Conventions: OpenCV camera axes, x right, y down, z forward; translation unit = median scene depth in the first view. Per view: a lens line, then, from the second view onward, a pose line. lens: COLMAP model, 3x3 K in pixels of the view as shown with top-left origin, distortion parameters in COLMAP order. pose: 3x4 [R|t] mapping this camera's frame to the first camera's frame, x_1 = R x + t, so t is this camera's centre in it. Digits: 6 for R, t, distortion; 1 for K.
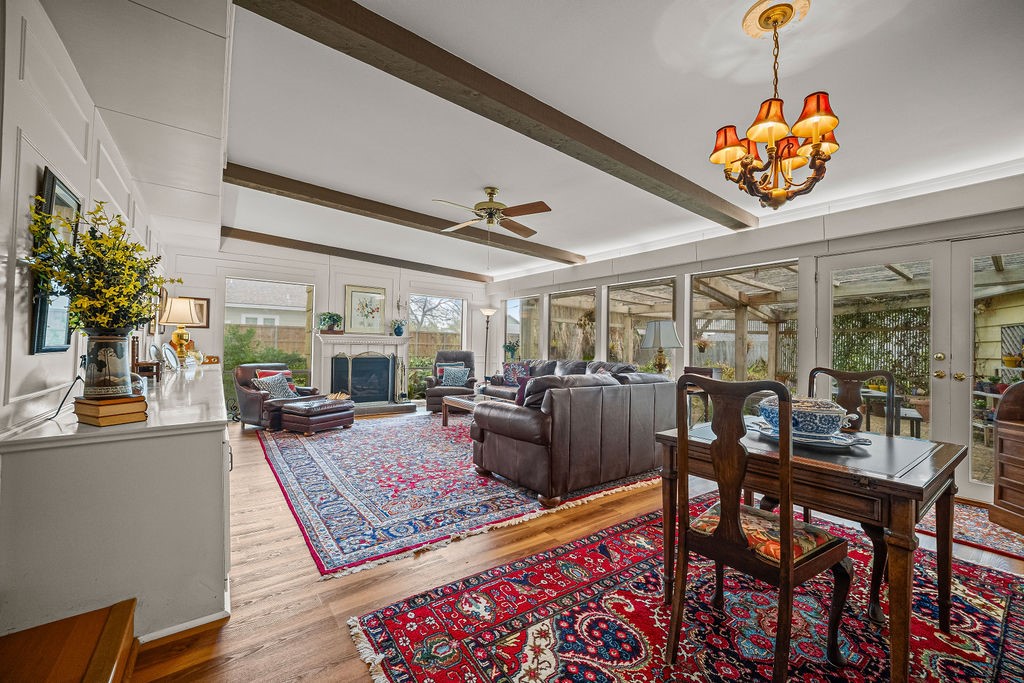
lens RADIAL K [[406.7, 0, 518.5], [0, 406.7, 339.6], [0, 0, 1]] dist [-0.011015, 0.000064]
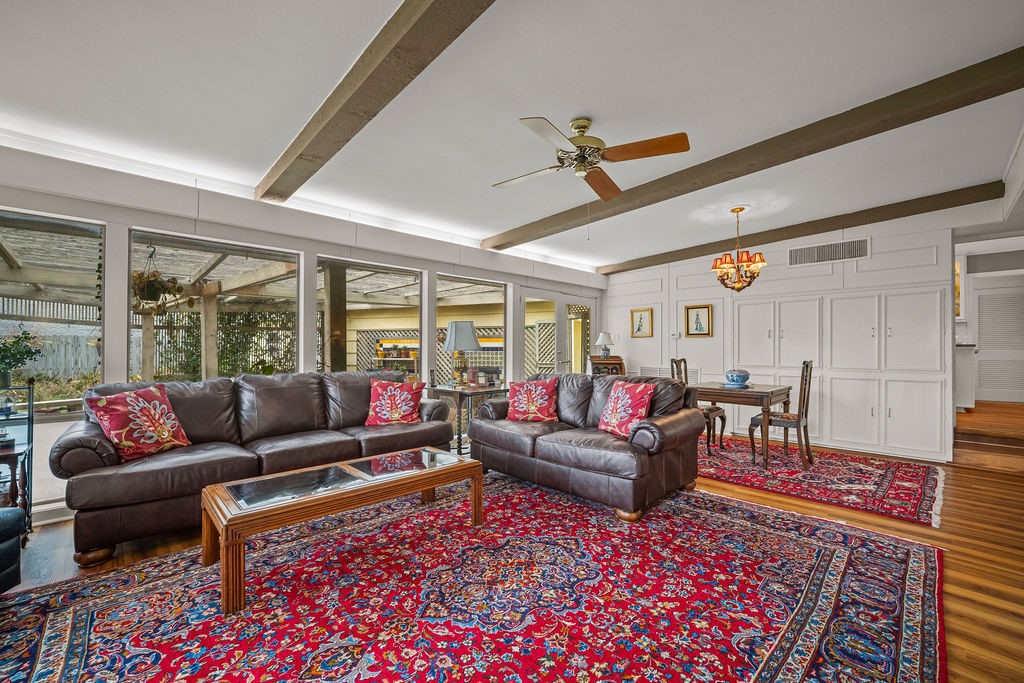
lens RADIAL K [[415.0, 0, 517.6], [0, 415.0, 349.4], [0, 0, 1]] dist [-0.022034, 0.005227]
pose [[-0.125179, -0.016641, 0.991995, -0.741143], [-0.020177, 0.999695, 0.014224, 0.003375], [-0.991929, -0.018235, -0.125476, 1.181915]]
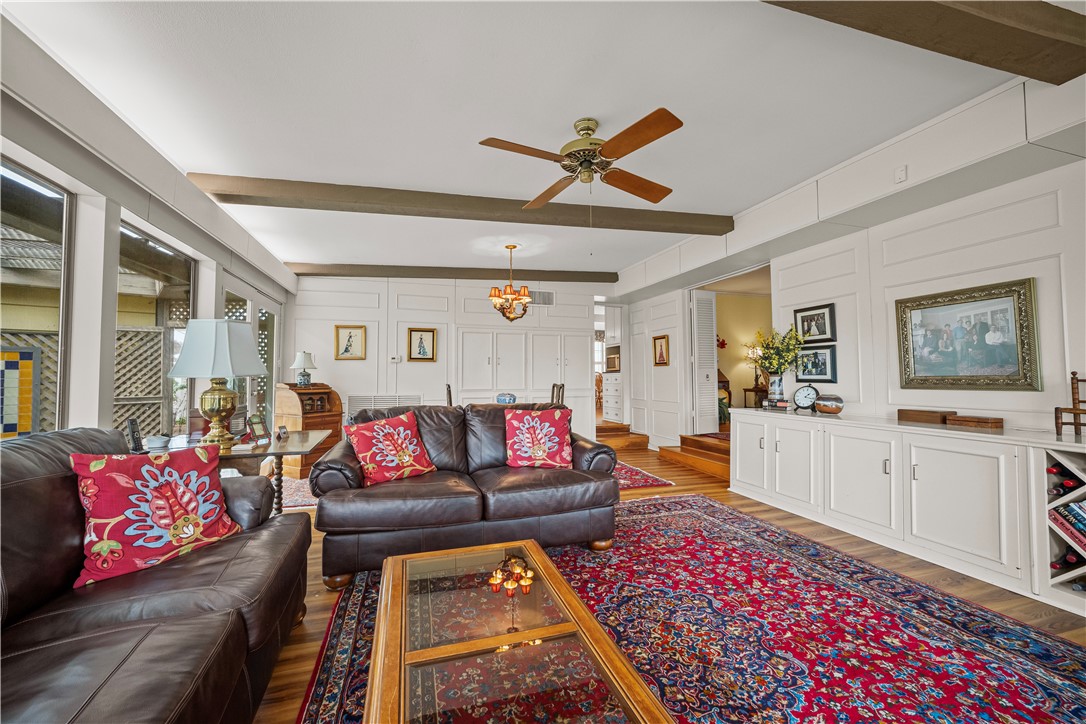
lens RADIAL K [[434.1, 0, 541.1], [0, 434.1, 363.2], [0, 0, 1]] dist [-0.025825, 0.005540]
pose [[-0.941121, -0.006867, 0.338000, -0.224376], [-0.020962, 0.999055, -0.038068, 0.020520], [-0.337419, -0.042912, -0.940376, 1.617697]]
